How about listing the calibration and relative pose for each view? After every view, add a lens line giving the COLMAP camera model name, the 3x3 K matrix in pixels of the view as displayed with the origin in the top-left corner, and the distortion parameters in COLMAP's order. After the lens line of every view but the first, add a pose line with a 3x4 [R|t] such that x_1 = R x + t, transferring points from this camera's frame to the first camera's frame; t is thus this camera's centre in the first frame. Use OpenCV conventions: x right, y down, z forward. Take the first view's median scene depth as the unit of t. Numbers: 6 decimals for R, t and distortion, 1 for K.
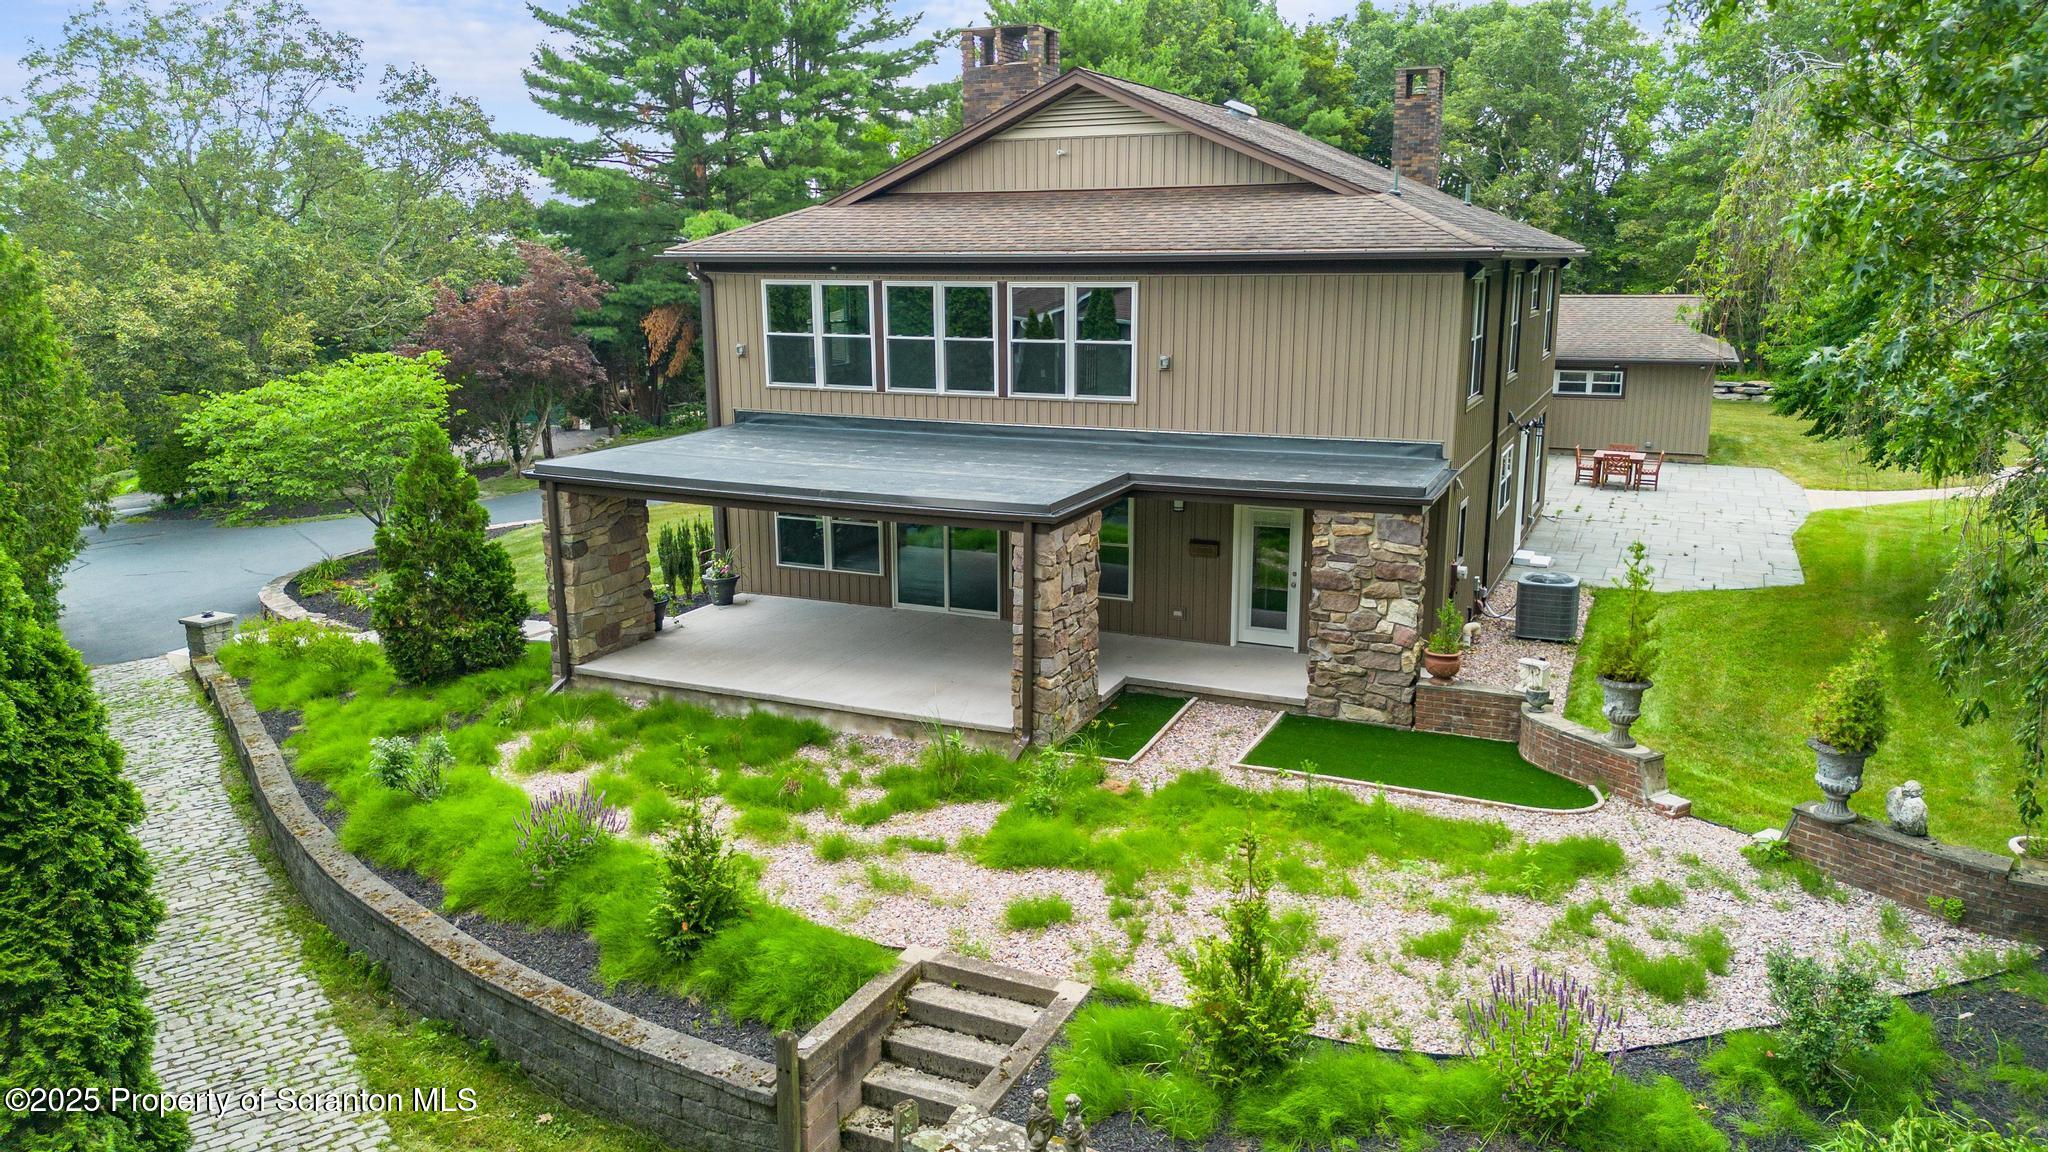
lens RADIAL K [[1449.5, 0, 1023.7], [0, 1449.5, 565.1], [0, 0, 1]] dist [0.068094, -0.078448]
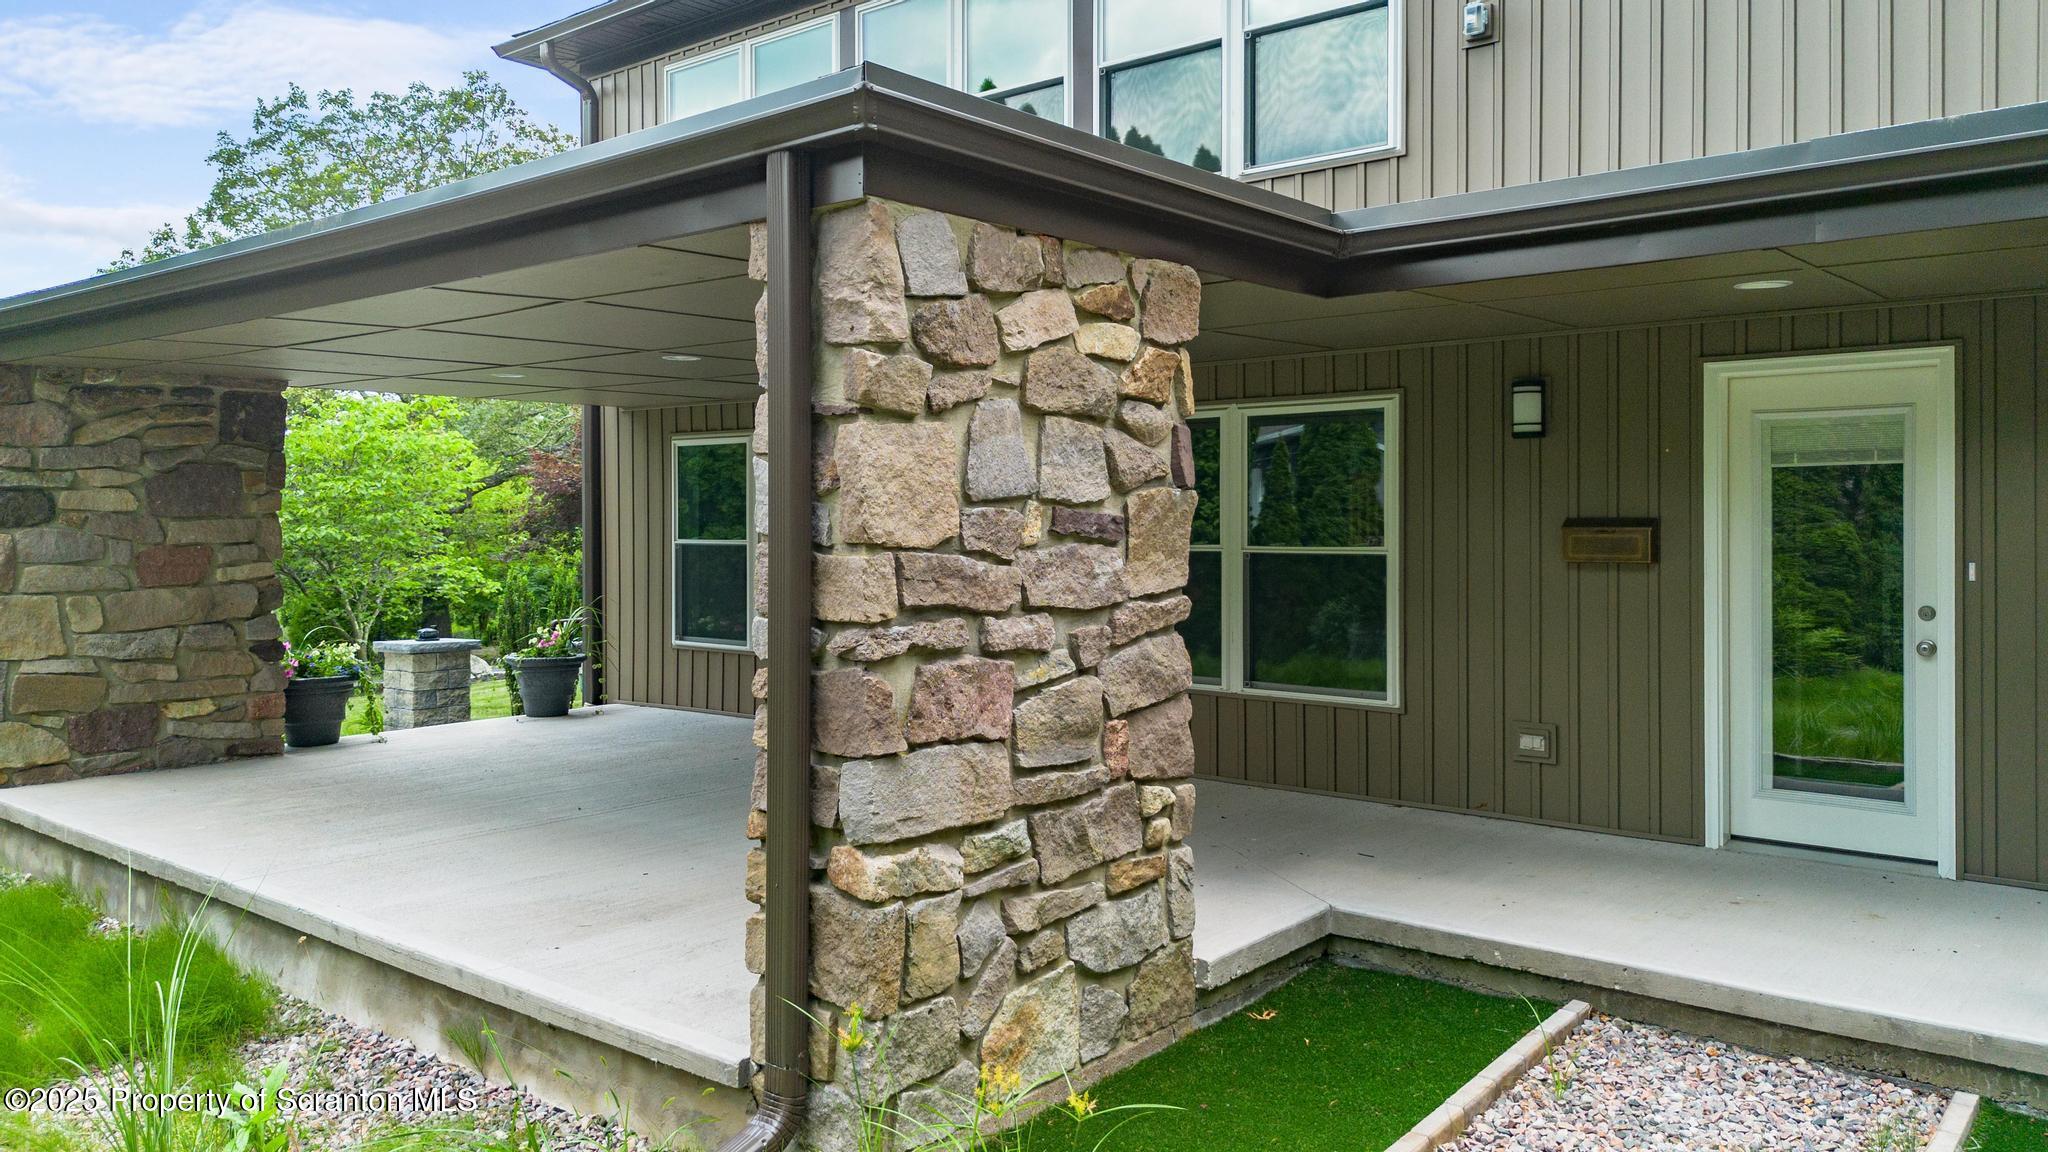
lens RADIAL K [[1477.9, 0, 1020.1], [0, 1477.9, 518.3], [0, 0, 1]] dist [0.009248, 0.003124]
pose [[0.964026, 0.001162, -0.265806, 0.091710], [-0.056659, 0.977907, -0.201216, 0.064953], [0.259699, 0.209038, 0.942793, 0.699619]]
